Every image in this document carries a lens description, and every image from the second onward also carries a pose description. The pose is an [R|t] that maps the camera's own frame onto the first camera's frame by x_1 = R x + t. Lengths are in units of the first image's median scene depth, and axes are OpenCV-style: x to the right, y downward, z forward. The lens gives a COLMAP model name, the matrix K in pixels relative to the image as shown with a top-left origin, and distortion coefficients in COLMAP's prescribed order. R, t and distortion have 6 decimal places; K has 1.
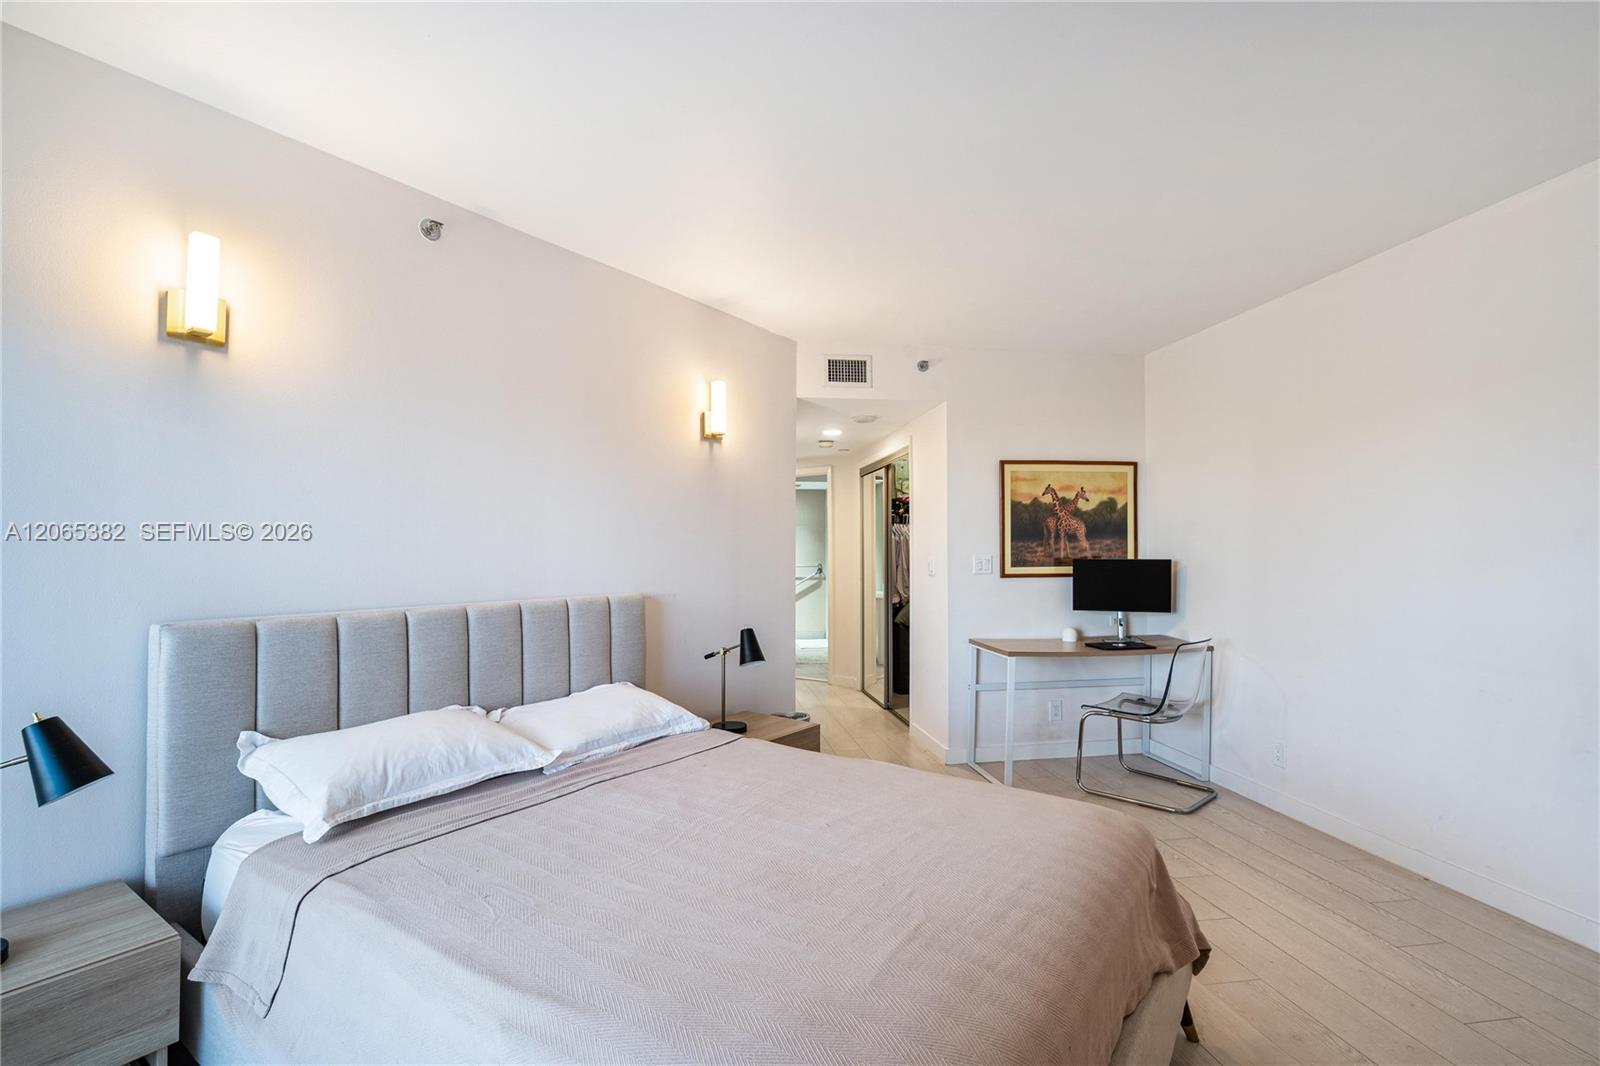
lens RADIAL K [[741.3, 0, 798.5], [0, 741.3, 527.3], [0, 0, 1]] dist [-0.005704, 0.003925]
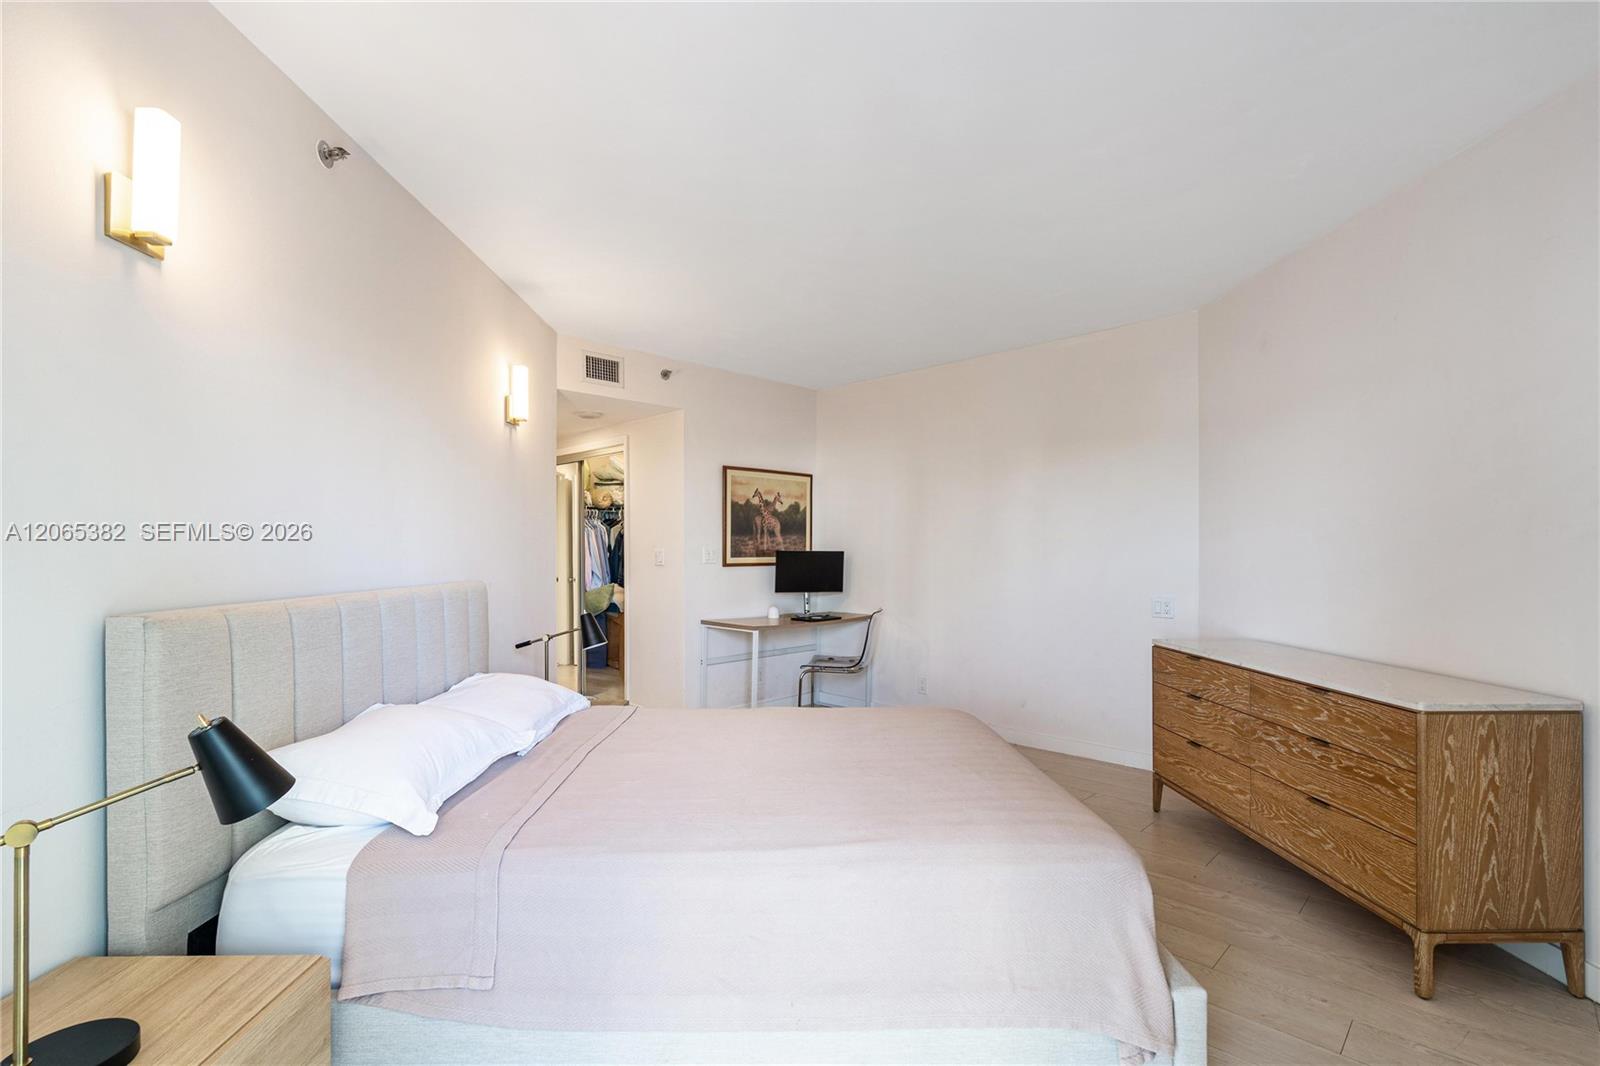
lens RADIAL K [[741.3, 0, 812.7], [0, 741.3, 543.9], [0, 0, 1]] dist [-0.005704, 0.003925]
pose [[0.802968, 0.009367, 0.595948, -0.305648], [-0.023024, 0.999618, 0.015311, 0.011123], [-0.595577, -0.026016, 0.802877, -0.016984]]
